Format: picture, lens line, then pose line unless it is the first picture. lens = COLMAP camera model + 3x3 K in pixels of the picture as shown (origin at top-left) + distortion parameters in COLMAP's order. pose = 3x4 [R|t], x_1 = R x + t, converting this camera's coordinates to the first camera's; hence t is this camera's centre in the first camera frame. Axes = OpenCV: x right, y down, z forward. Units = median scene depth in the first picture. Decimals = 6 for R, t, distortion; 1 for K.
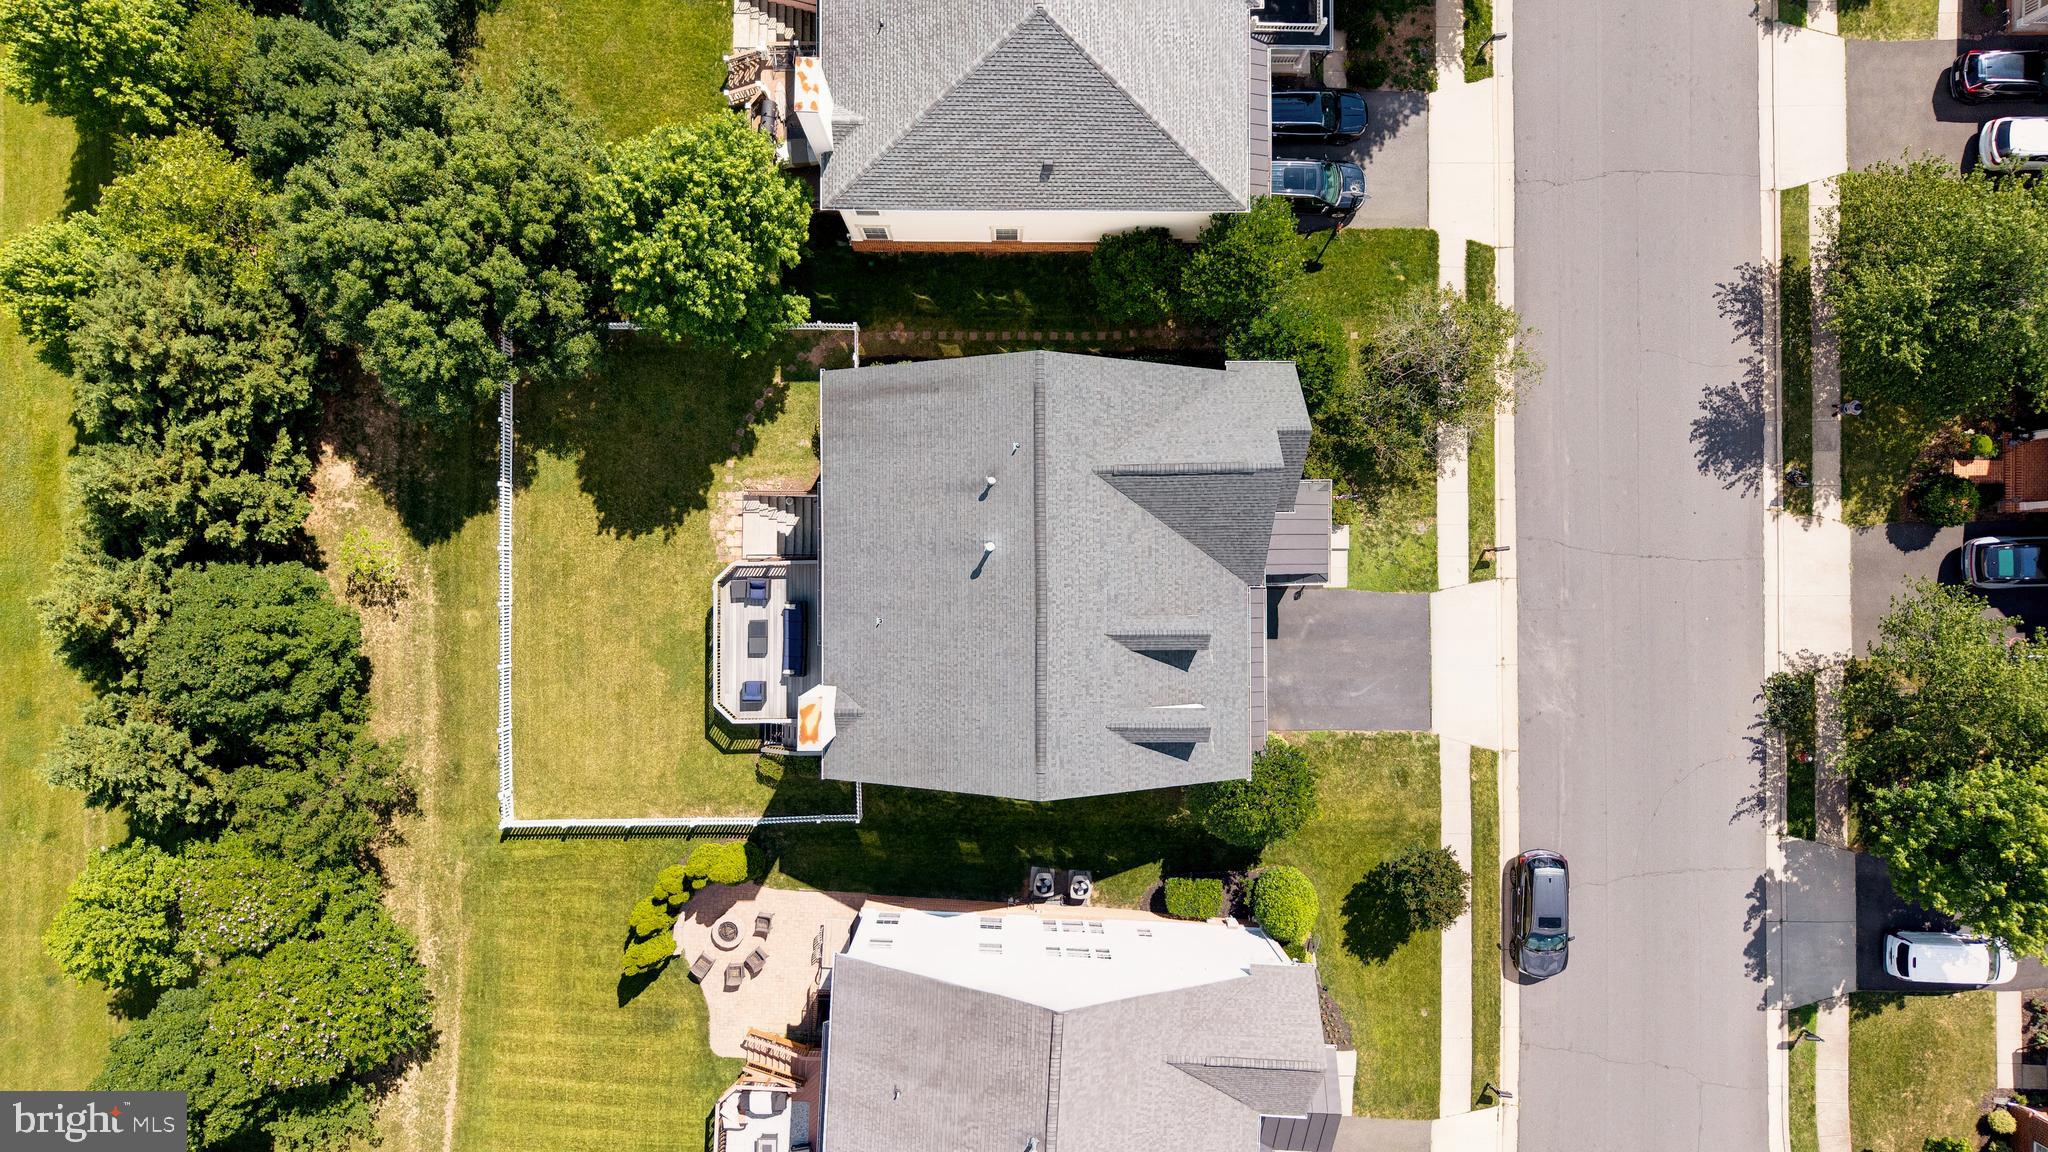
lens RADIAL K [[1370.8, 0, 1034.9], [0, 1370.8, 573.0], [0, 0, 1]] dist [0.020988, -0.025210]
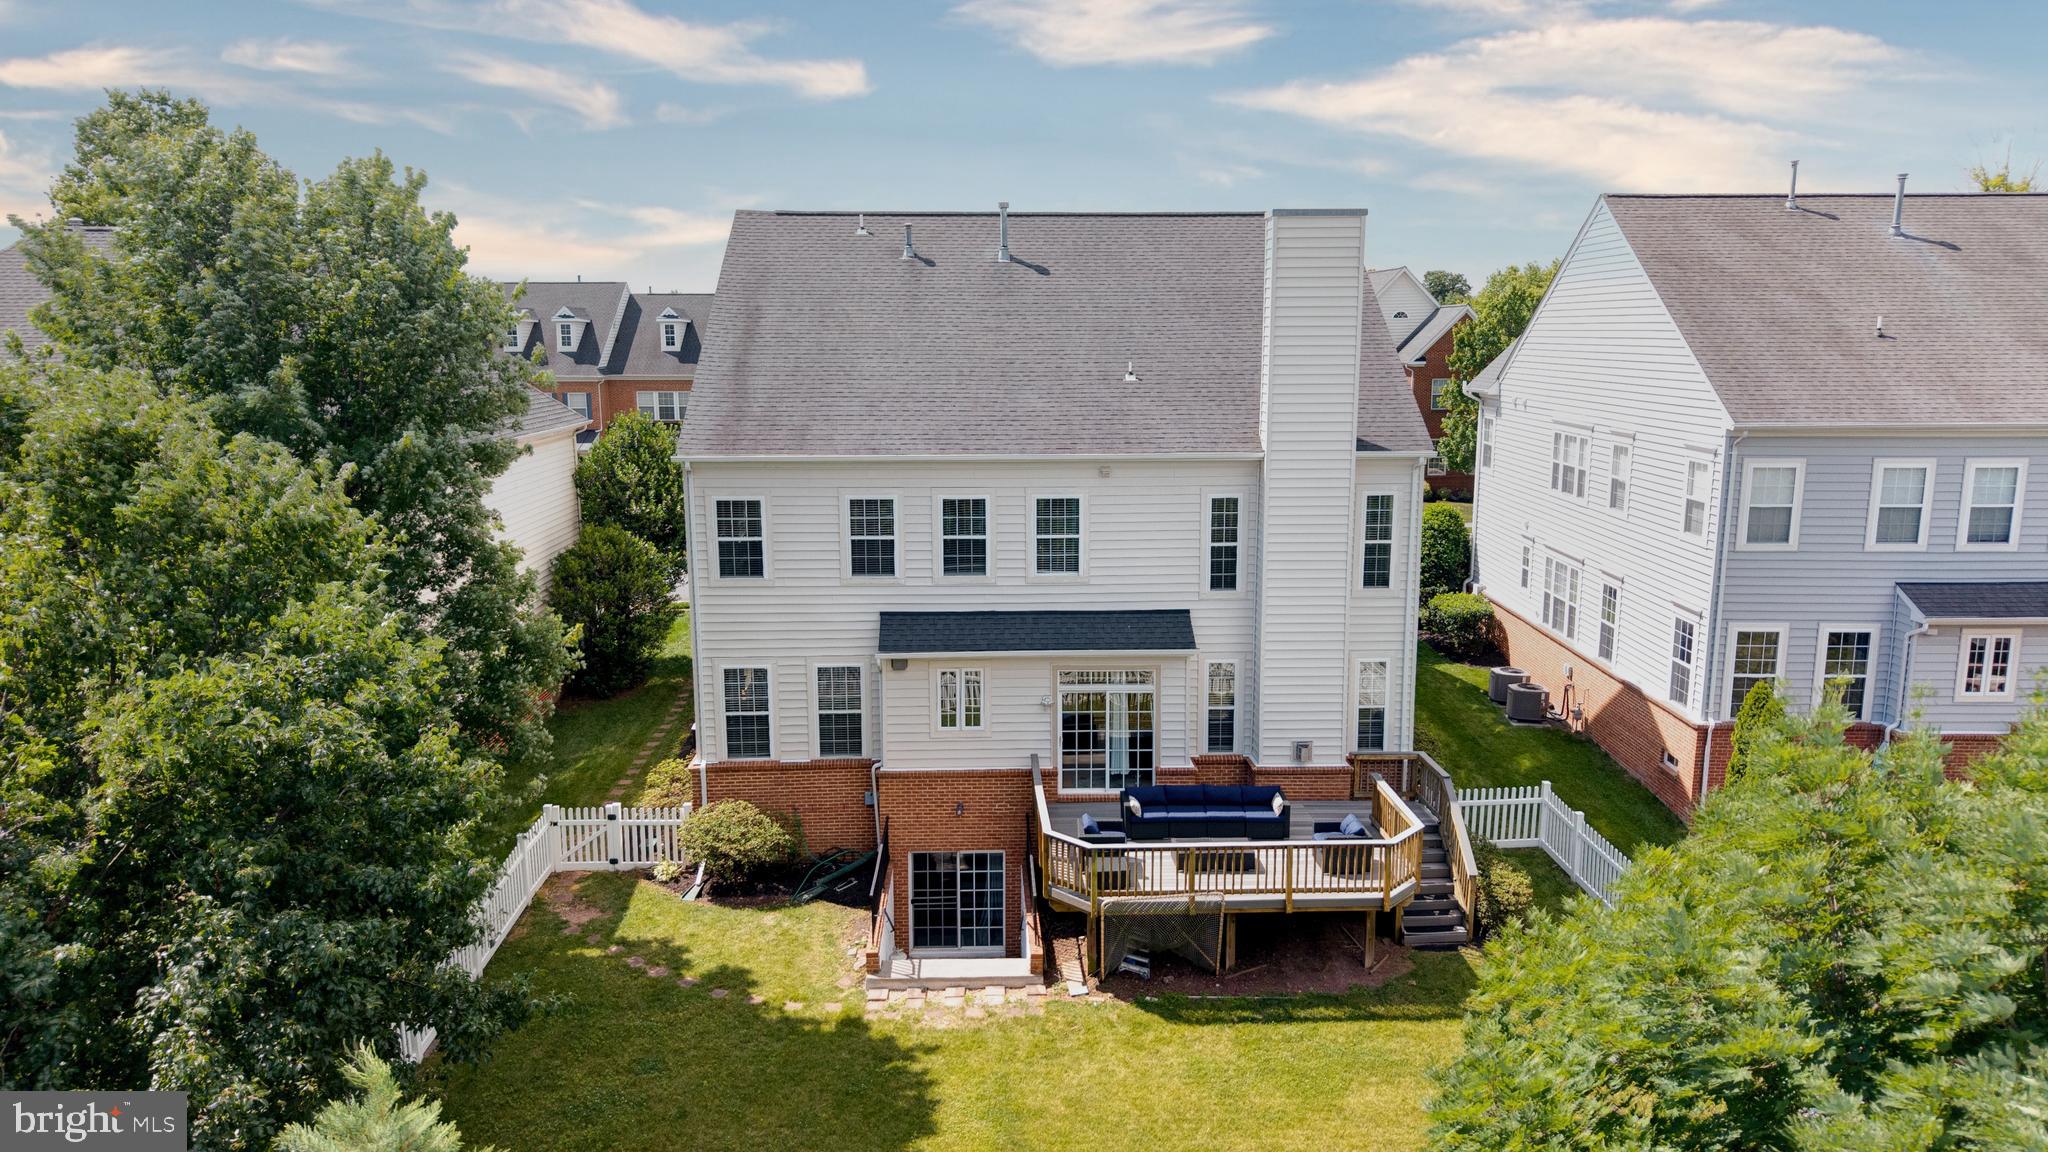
lens RADIAL K [[1370.8, 0, 1025.3], [0, 1370.8, 565.7], [0, 0, 1]] dist [0.020988, -0.025210]
pose [[-0.030903, -0.193140, 0.980684, -0.588470], [0.999519, -0.008695, 0.029784, -0.023512], [0.002774, 0.981133, 0.193316, 0.801084]]
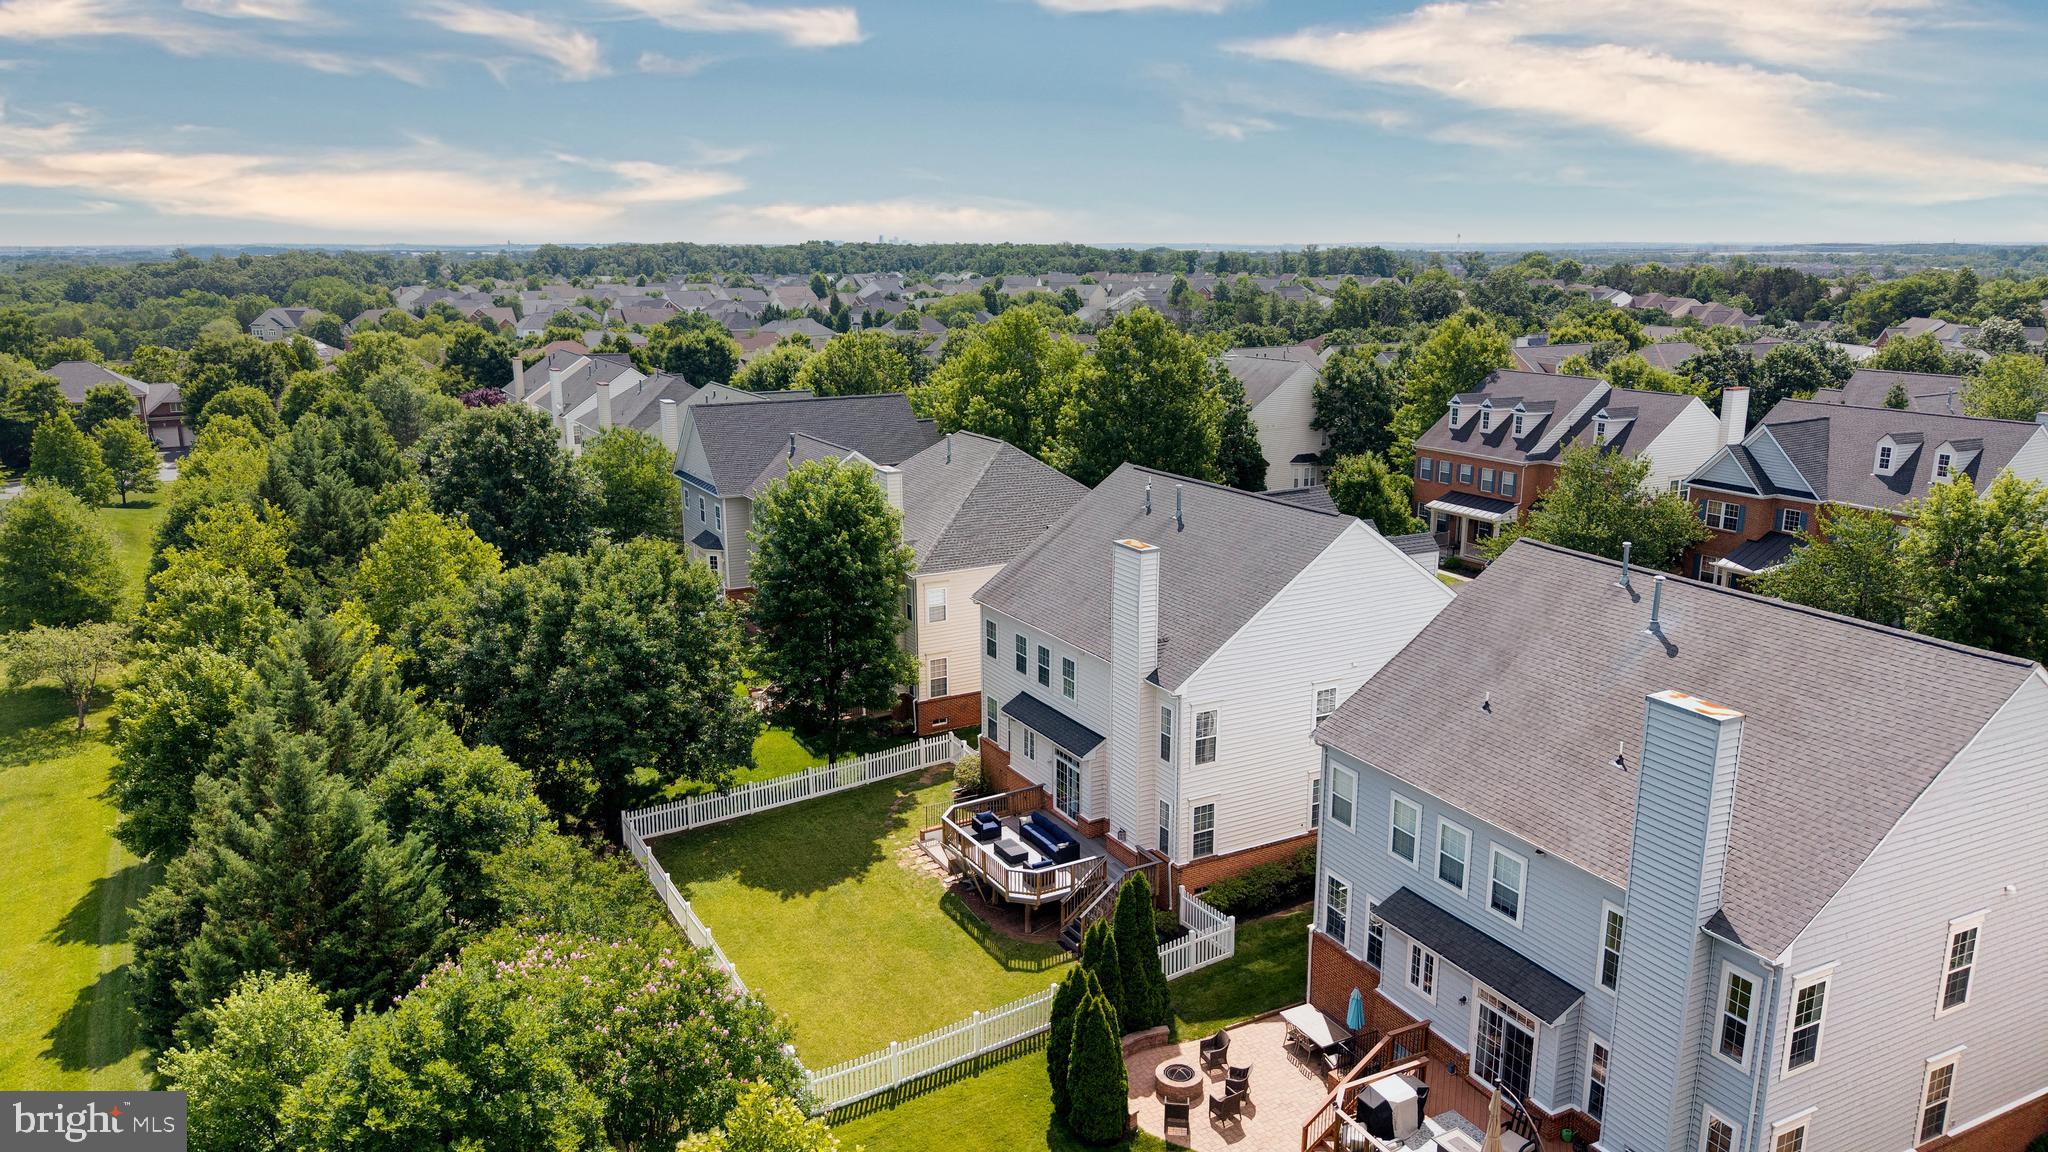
lens RADIAL K [[1370.8, 0, 1030.9], [0, 1370.8, 572.4], [0, 0, 1]] dist [0.020988, -0.025210]
pose [[0.869544, -0.134746, 0.475117, -0.565917], [0.493501, 0.200669, -0.846279, 0.736954], [0.018692, 0.970348, 0.240988, 0.595991]]
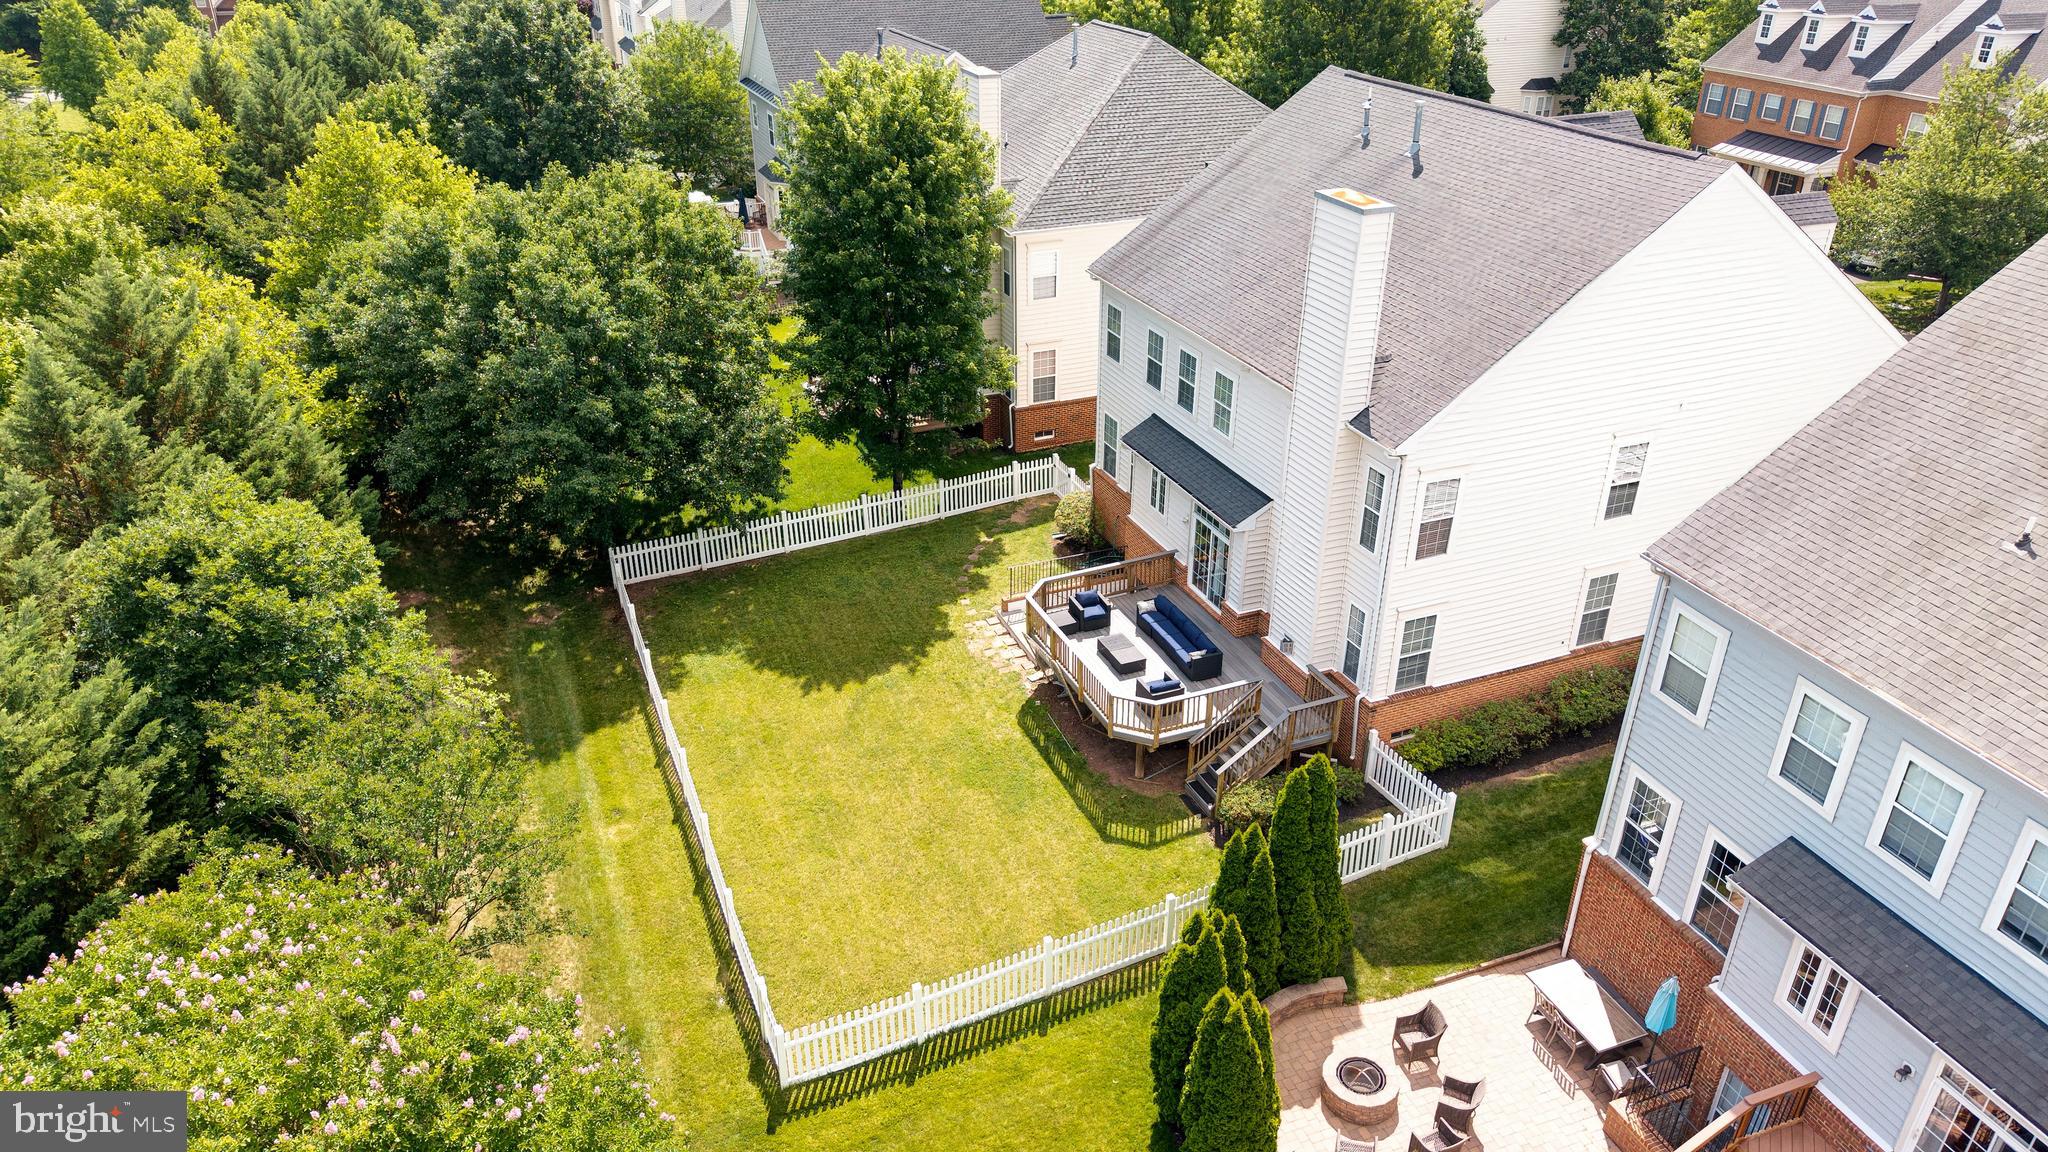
lens RADIAL K [[1370.8, 0, 1025.4], [0, 1370.8, 579.3], [0, 0, 1]] dist [0.020988, -0.025210]
pose [[0.921156, -0.200074, 0.333830, -0.424256], [0.388867, 0.437998, -0.810518, 0.492208], [0.015947, 0.876429, 0.481267, 0.657019]]
